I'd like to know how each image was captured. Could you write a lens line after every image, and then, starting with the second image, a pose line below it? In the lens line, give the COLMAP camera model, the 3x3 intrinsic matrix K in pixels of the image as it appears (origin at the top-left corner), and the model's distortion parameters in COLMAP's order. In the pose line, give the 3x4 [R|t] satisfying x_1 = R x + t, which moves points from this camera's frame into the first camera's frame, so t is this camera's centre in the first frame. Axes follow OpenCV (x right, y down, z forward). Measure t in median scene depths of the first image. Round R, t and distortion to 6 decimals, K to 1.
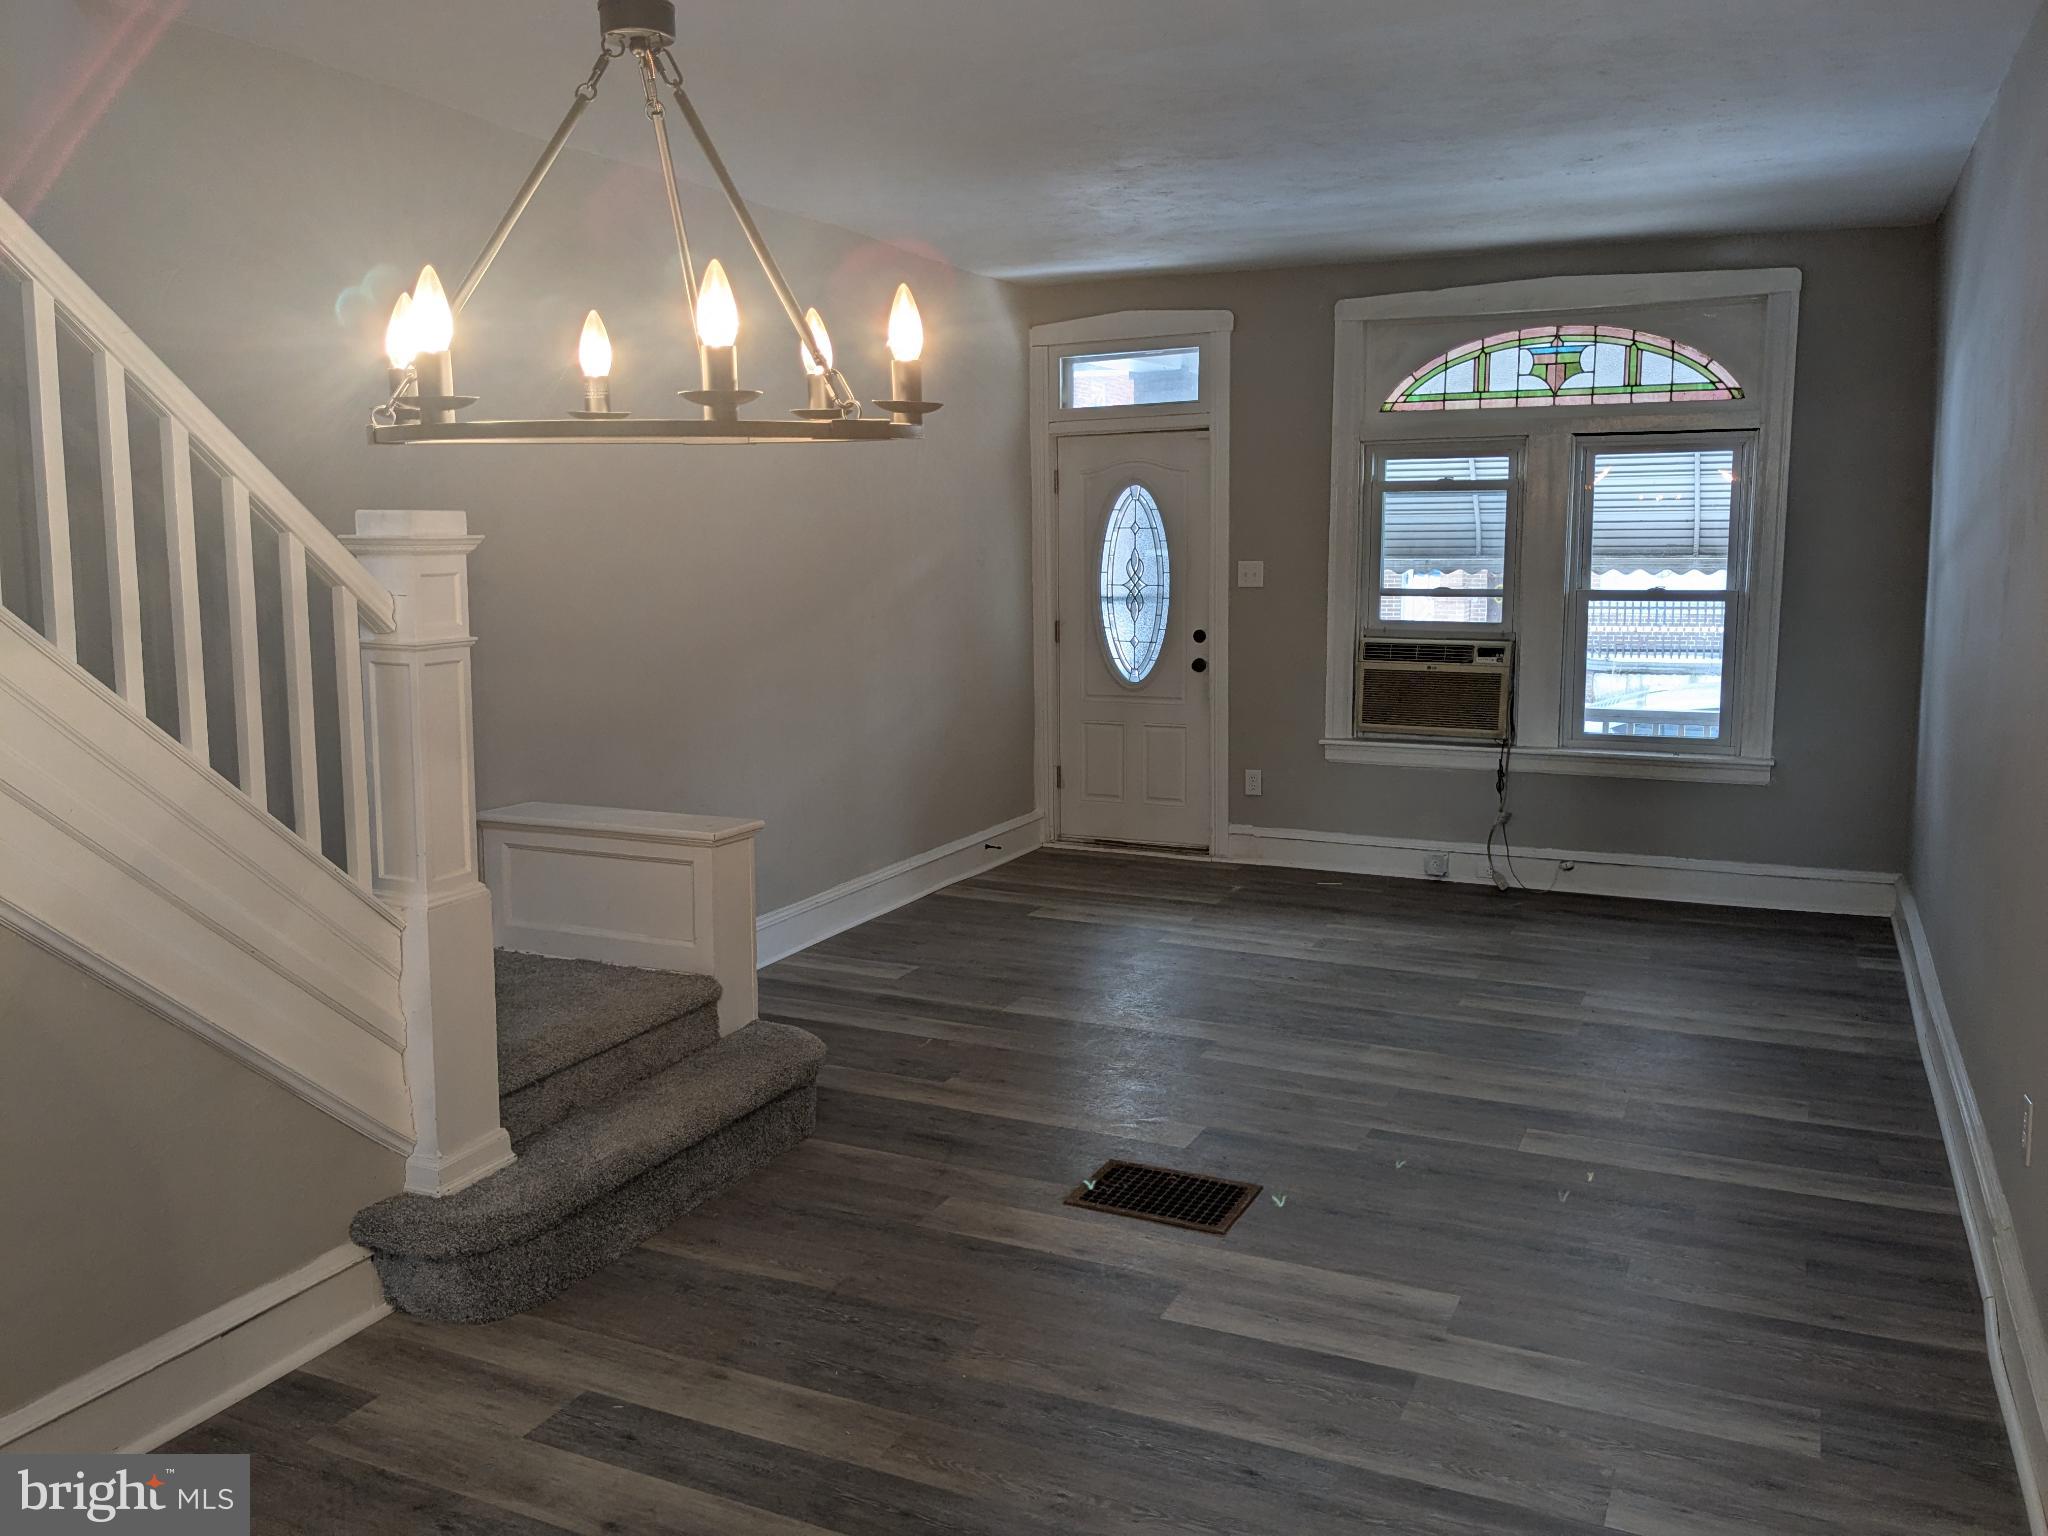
lens RADIAL K [[1611.2, 0, 1017.9], [0, 1611.2, 762.3], [0, 0, 1]] dist [0.042590, -0.075419]
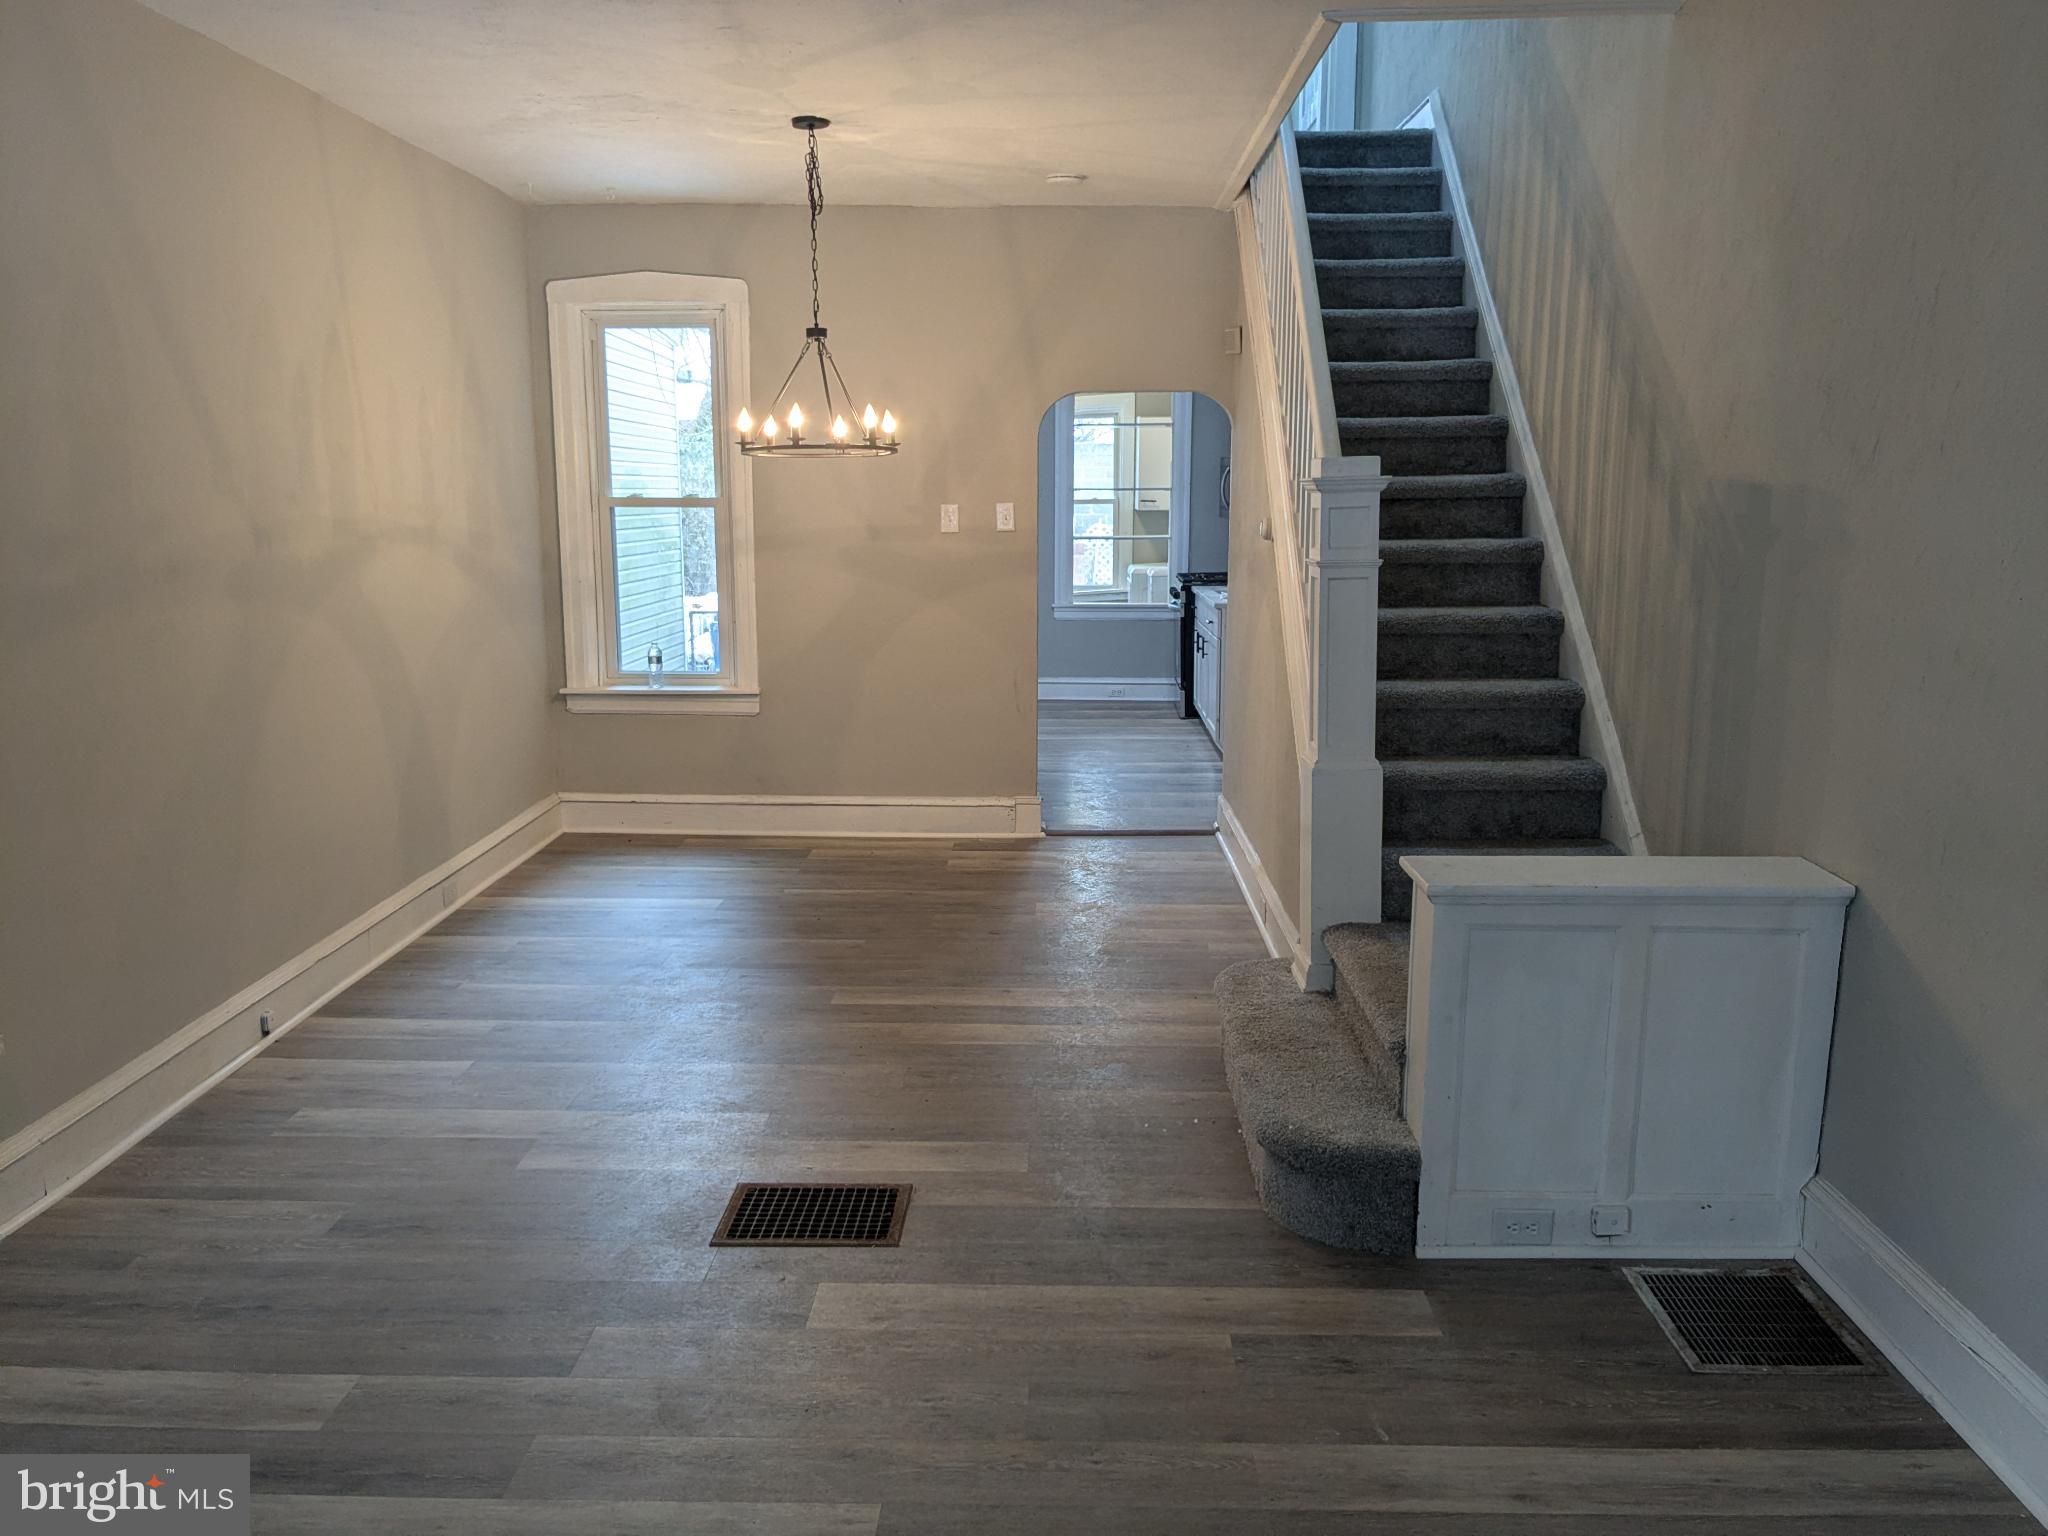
lens RADIAL K [[1611.2, 0, 1012.5], [0, 1611.2, 770.3], [0, 0, 1]] dist [0.042590, -0.075419]
pose [[-0.916575, 0.084454, -0.390841, 0.317737], [-0.043682, 0.950443, 0.307815, -0.250623], [0.397469, 0.299208, -0.867464, 1.730621]]
